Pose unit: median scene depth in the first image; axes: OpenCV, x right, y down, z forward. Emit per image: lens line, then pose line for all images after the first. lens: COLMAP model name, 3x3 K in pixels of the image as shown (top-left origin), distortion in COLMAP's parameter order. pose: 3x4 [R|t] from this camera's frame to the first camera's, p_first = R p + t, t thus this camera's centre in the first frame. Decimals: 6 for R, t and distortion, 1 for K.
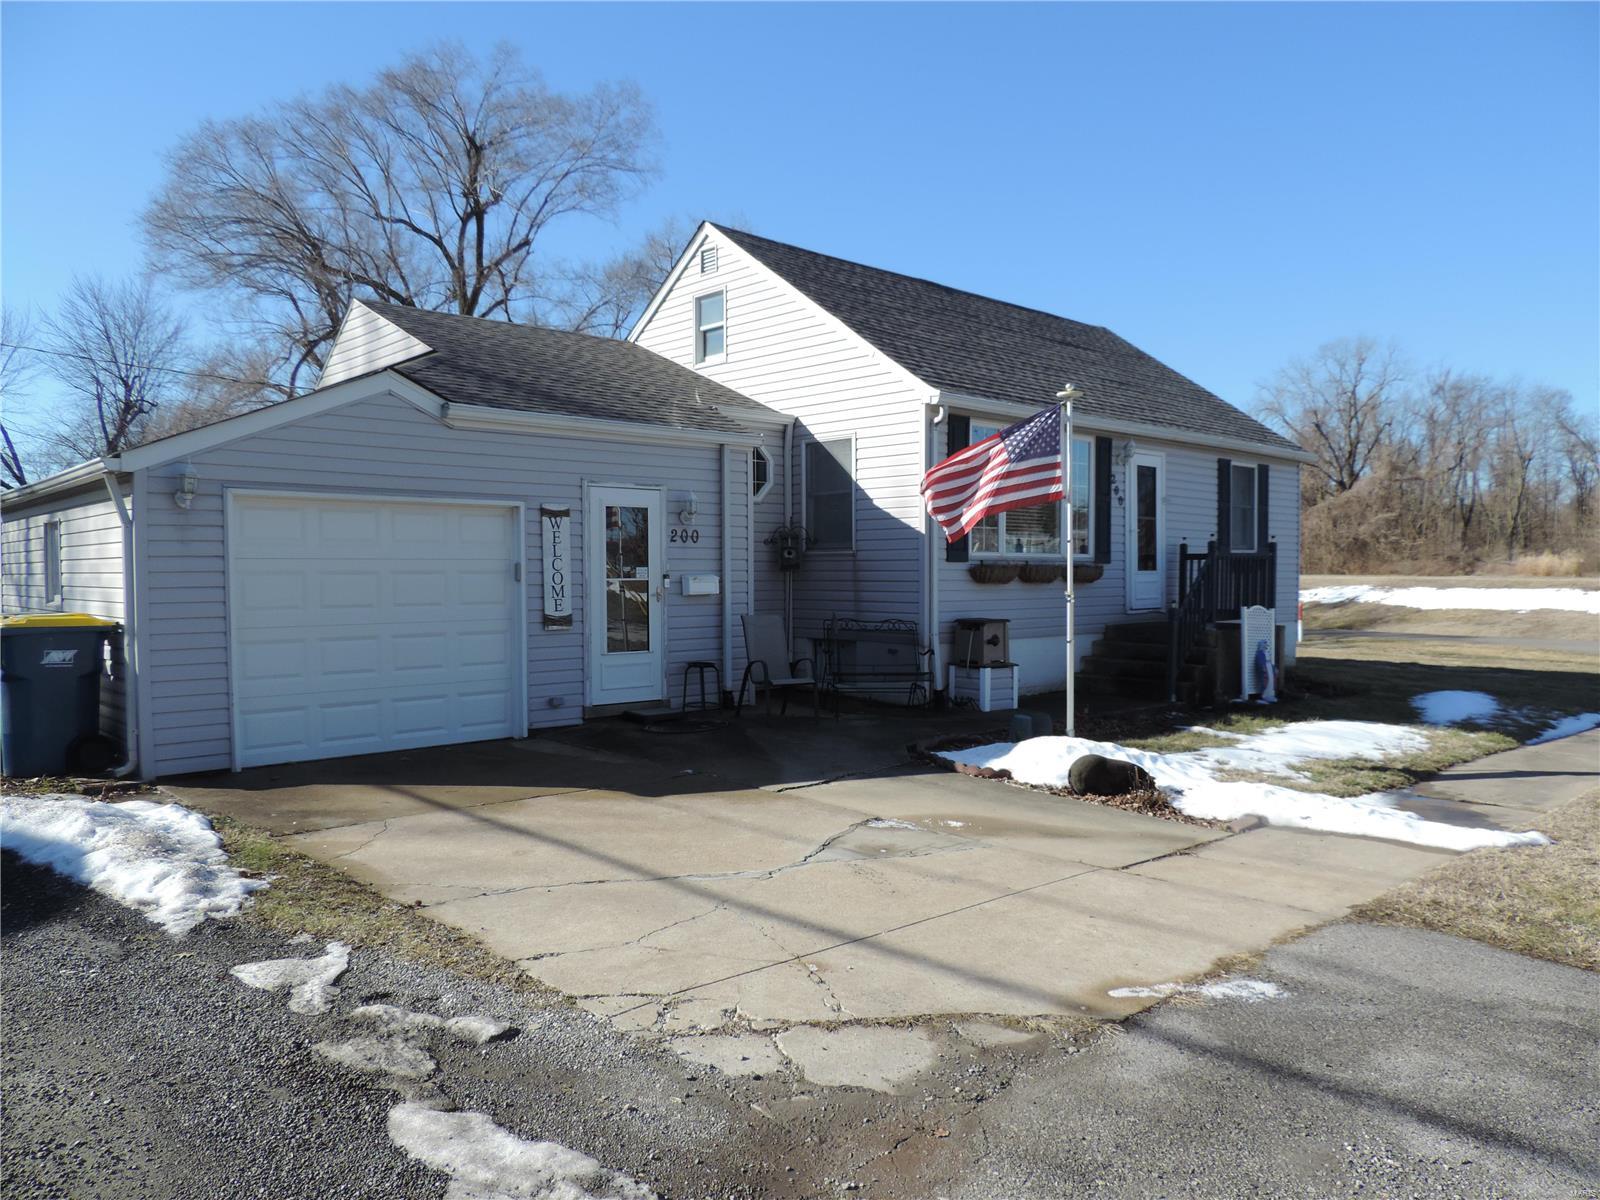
lens RADIAL K [[1141.7, 0, 799.7], [0, 1141.7, 599.2], [0, 0, 1]] dist [-0.002636, -0.000240]
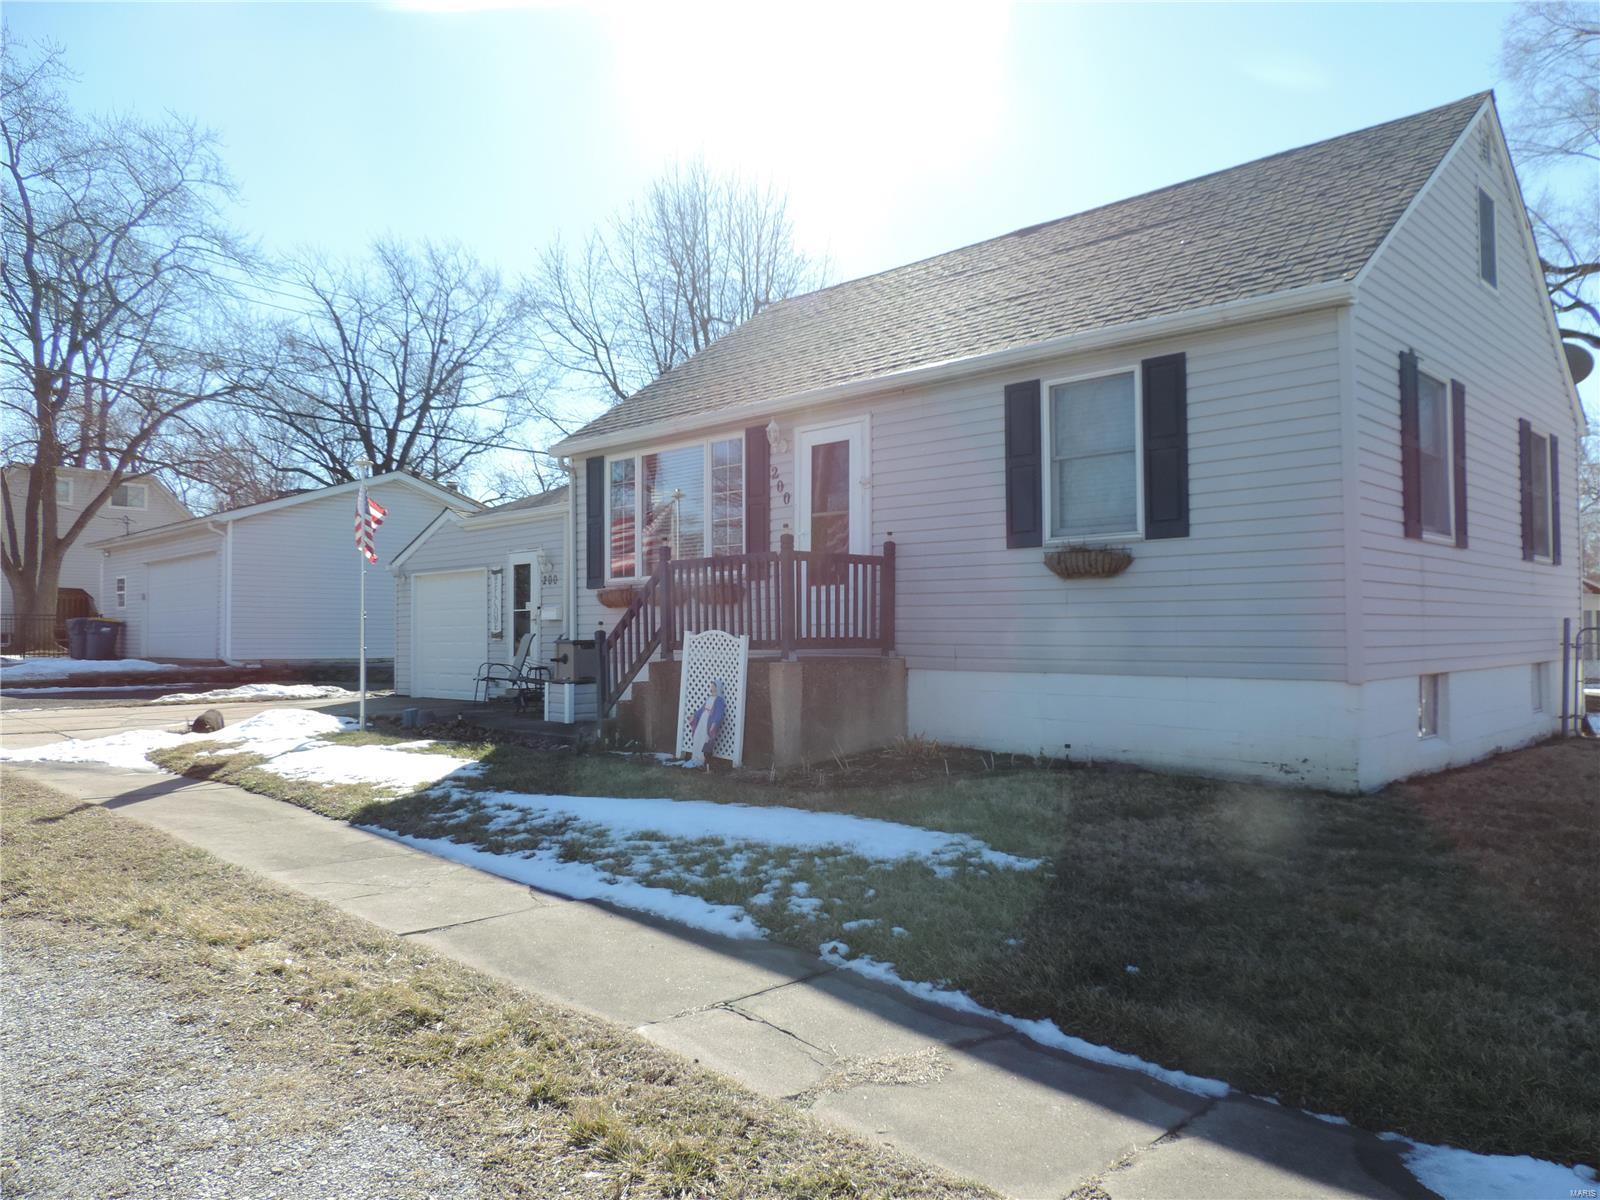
lens RADIAL K [[1141.7, 0, 800.4], [0, 1141.7, 600.1], [0, 0, 1]] dist [-0.002636, -0.000240]
pose [[0.047771, -0.030085, -0.998405, 1.233036], [-0.017890, 0.999360, -0.030970, 0.008568], [0.998698, 0.019341, 0.047202, 1.132948]]
